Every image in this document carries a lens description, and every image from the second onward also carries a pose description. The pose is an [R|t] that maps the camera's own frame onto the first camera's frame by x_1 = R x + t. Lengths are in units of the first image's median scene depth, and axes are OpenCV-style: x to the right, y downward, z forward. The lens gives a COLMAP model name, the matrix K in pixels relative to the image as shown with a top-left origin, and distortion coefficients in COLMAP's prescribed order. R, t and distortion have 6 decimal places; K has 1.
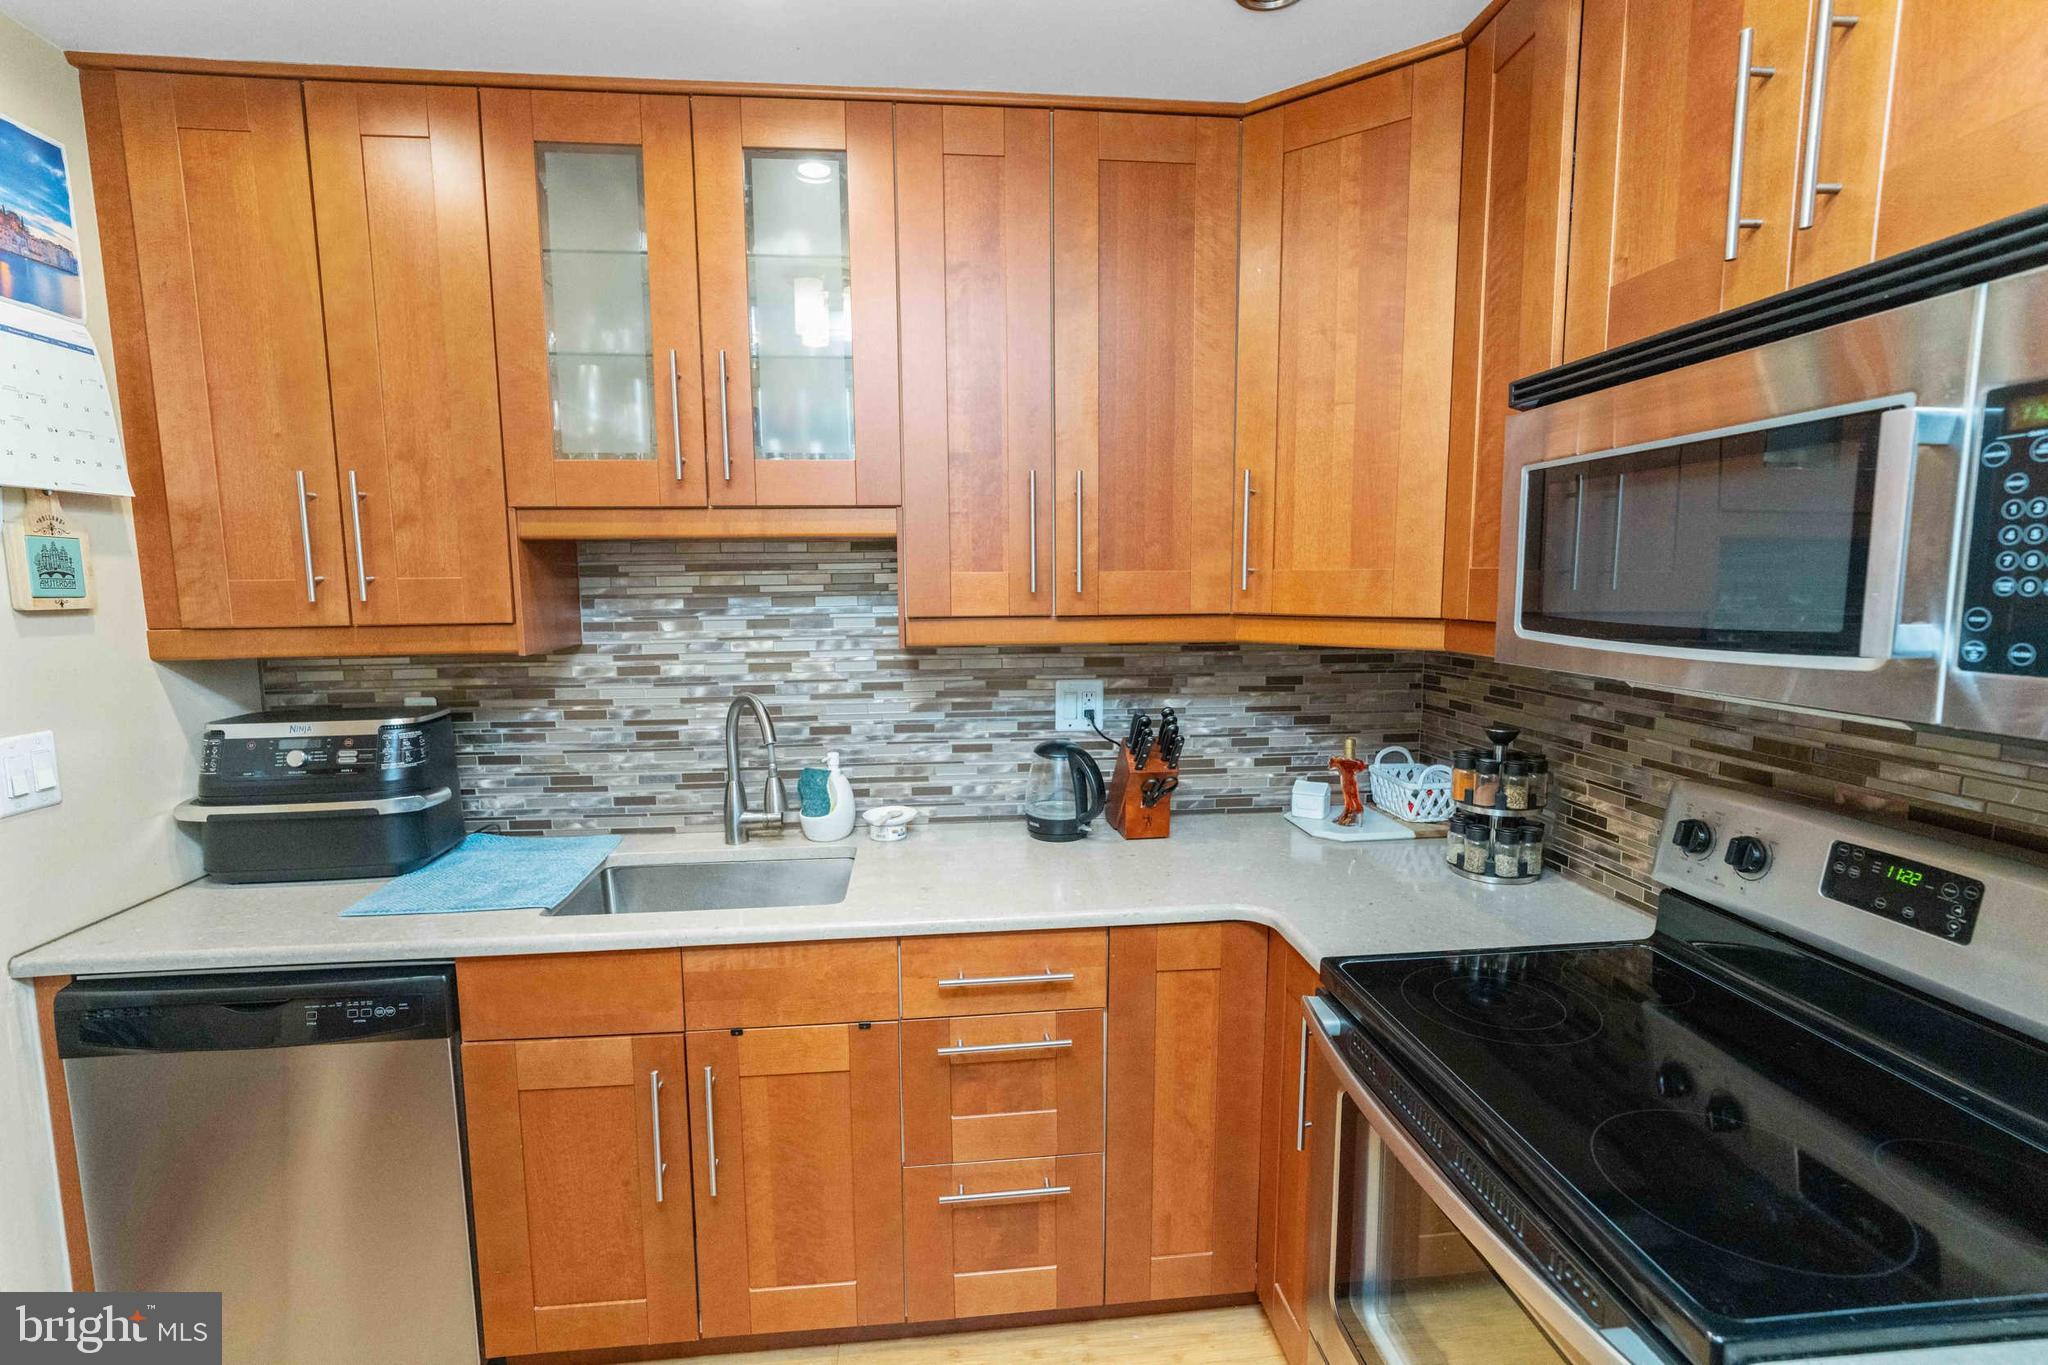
lens RADIAL K [[966.0, 0, 1027.4], [0, 966.0, 693.1], [0, 0, 1]] dist [-0.016149, 0.009407]
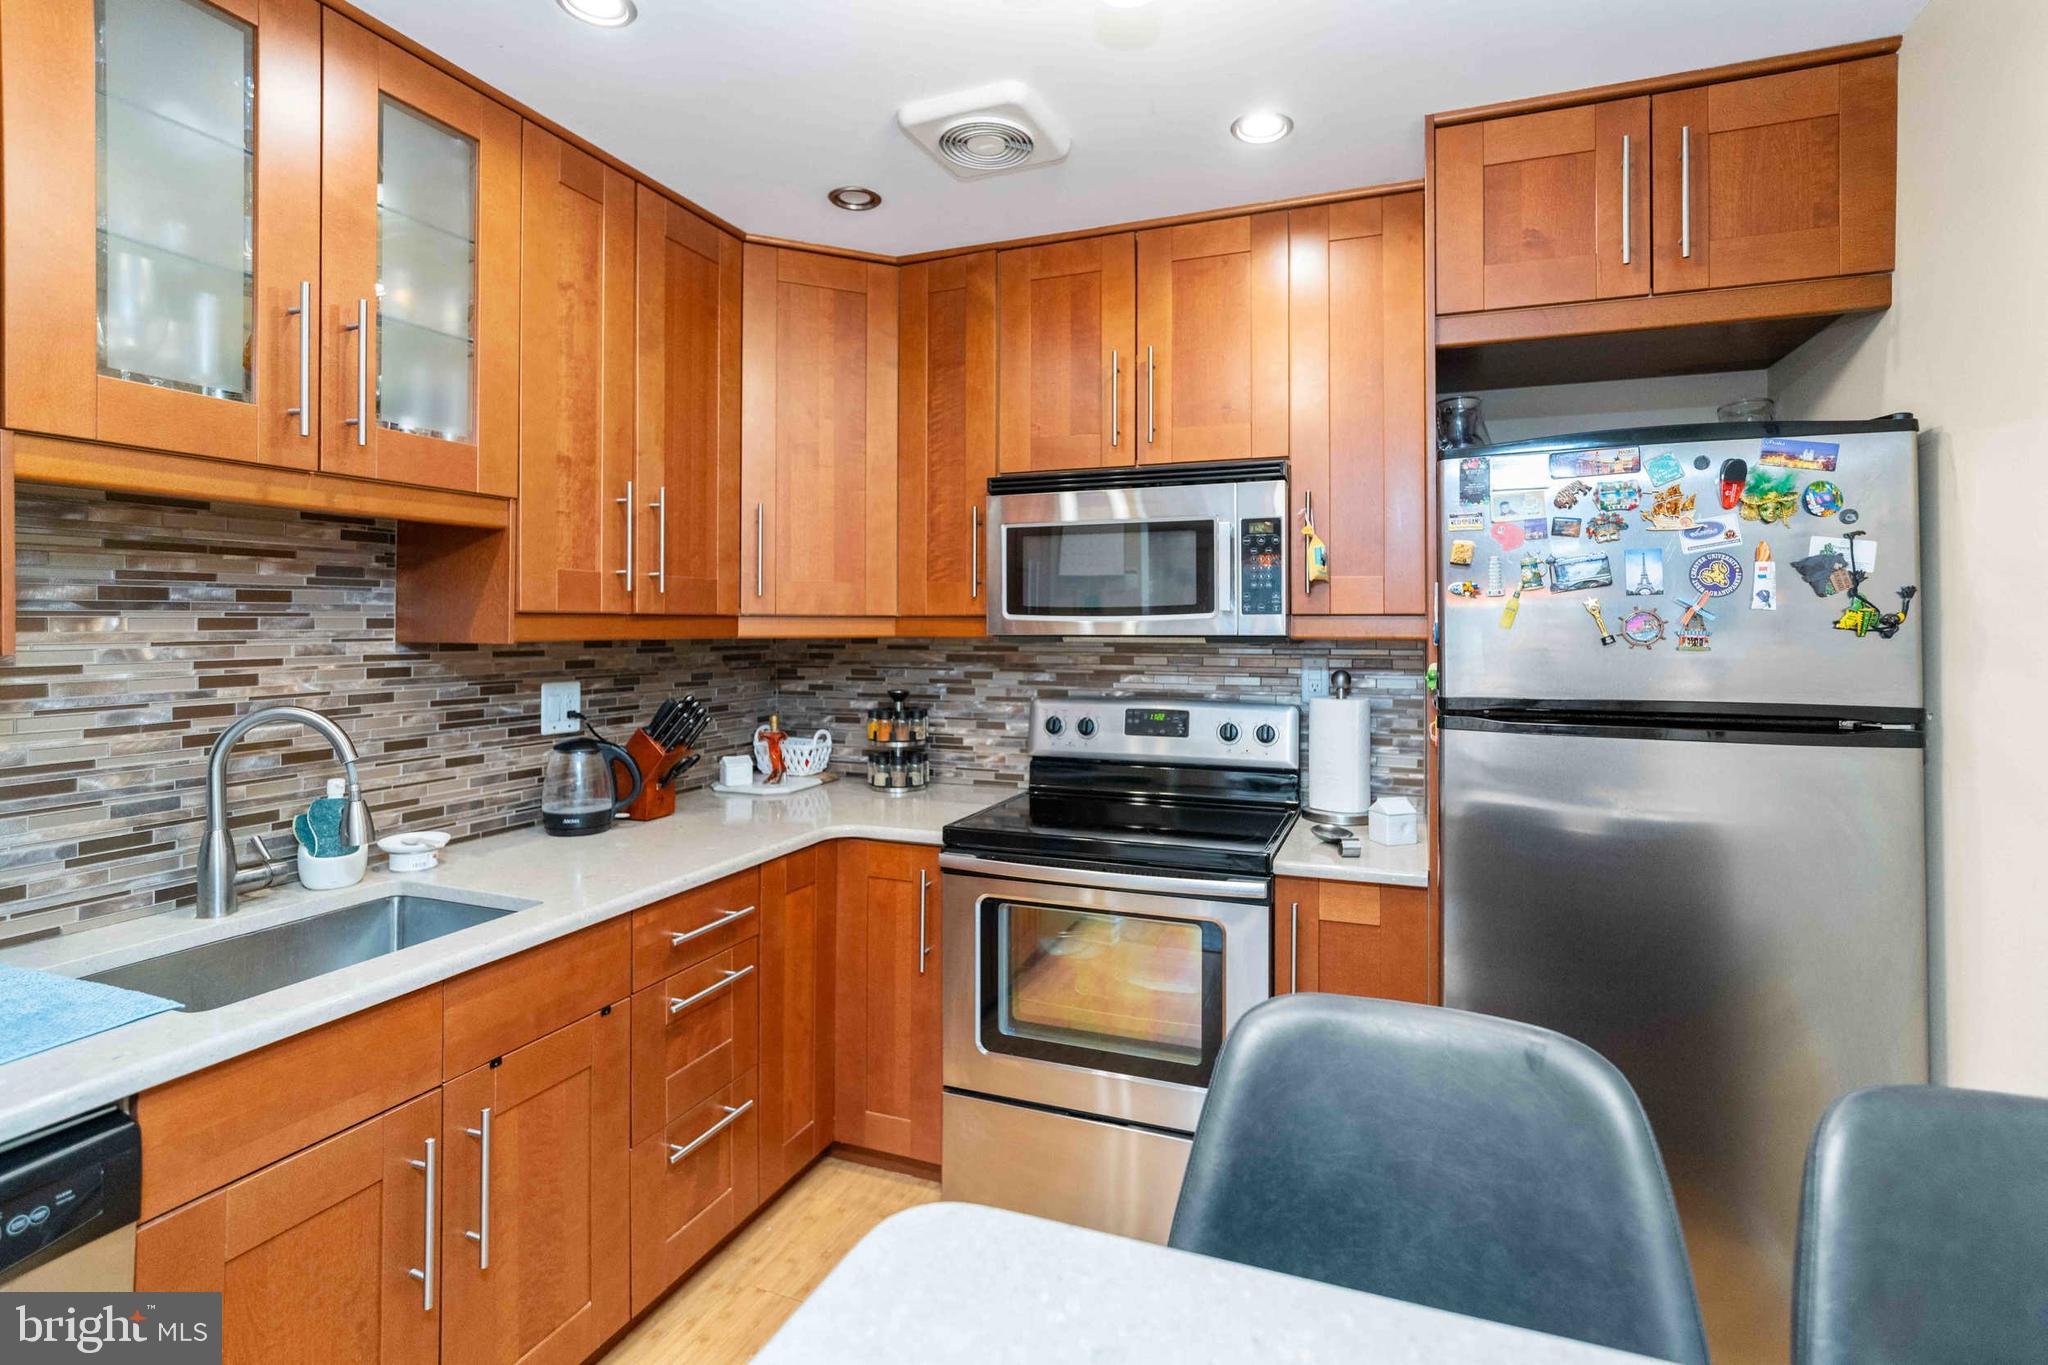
lens RADIAL K [[979.5, 0, 1038.9], [0, 979.5, 622.8], [0, 0, 1]] dist [-0.020398, 0.009391]
pose [[0.457747, 0.009087, 0.889036, -0.815896], [0.102234, 0.992777, -0.062786, 0.052046], [-0.883185, 0.119630, 0.453512, 0.095314]]
